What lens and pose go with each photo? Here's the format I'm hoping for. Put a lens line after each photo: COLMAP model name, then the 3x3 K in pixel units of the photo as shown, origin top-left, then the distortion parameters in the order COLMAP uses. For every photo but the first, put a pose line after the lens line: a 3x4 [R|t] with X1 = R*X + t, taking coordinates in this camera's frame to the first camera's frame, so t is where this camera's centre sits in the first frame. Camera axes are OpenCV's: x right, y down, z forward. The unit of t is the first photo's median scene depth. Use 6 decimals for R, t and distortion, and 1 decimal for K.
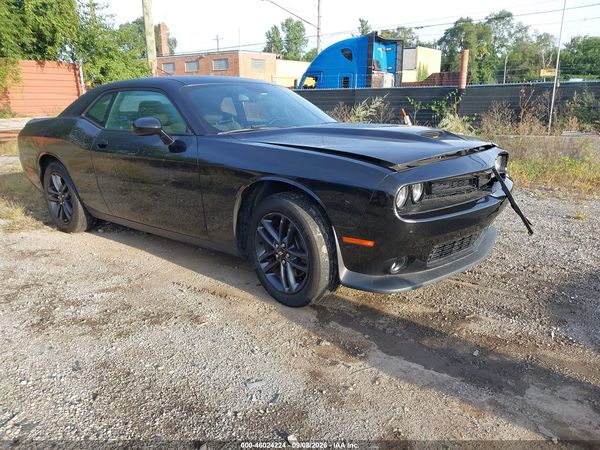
lens RADIAL K [[482.3, 0, 300.0], [0, 482.3, 225.0], [0, 0, 1]] dist [0.002853, 0.000855]
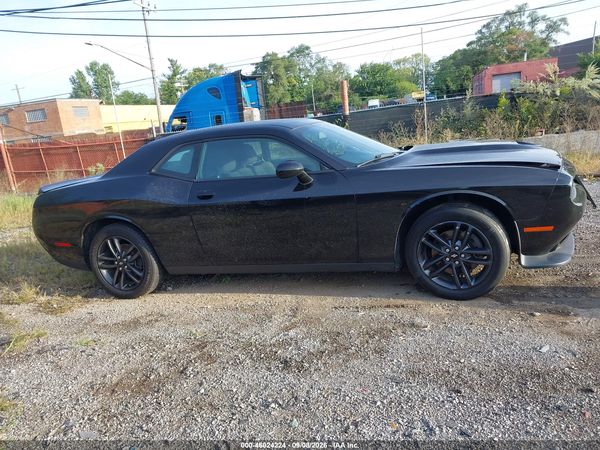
lens RADIAL K [[489.5, 0, 300.0], [0, 489.5, 225.0], [0, 0, 1]] dist [0.009018, -0.002061]
pose [[0.926591, -0.167311, 0.336802, -0.048745], [0.191251, 0.980768, -0.038948, -0.002513], [-0.323808, 0.100503, 0.940770, -0.000635]]
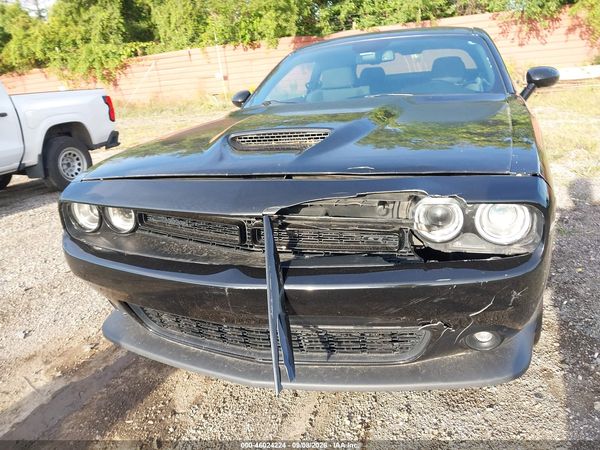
lens RADIAL K [[482.3, 0, 300.0], [0, 482.3, 225.0], [0, 0, 1]] dist [0.002853, 0.000855]
pose [[0.327866, 0.258237, -0.908745, 0.053622], [-0.154152, 0.963647, 0.218222, -0.013905], [0.932063, 0.068537, 0.355755, 0.055654]]
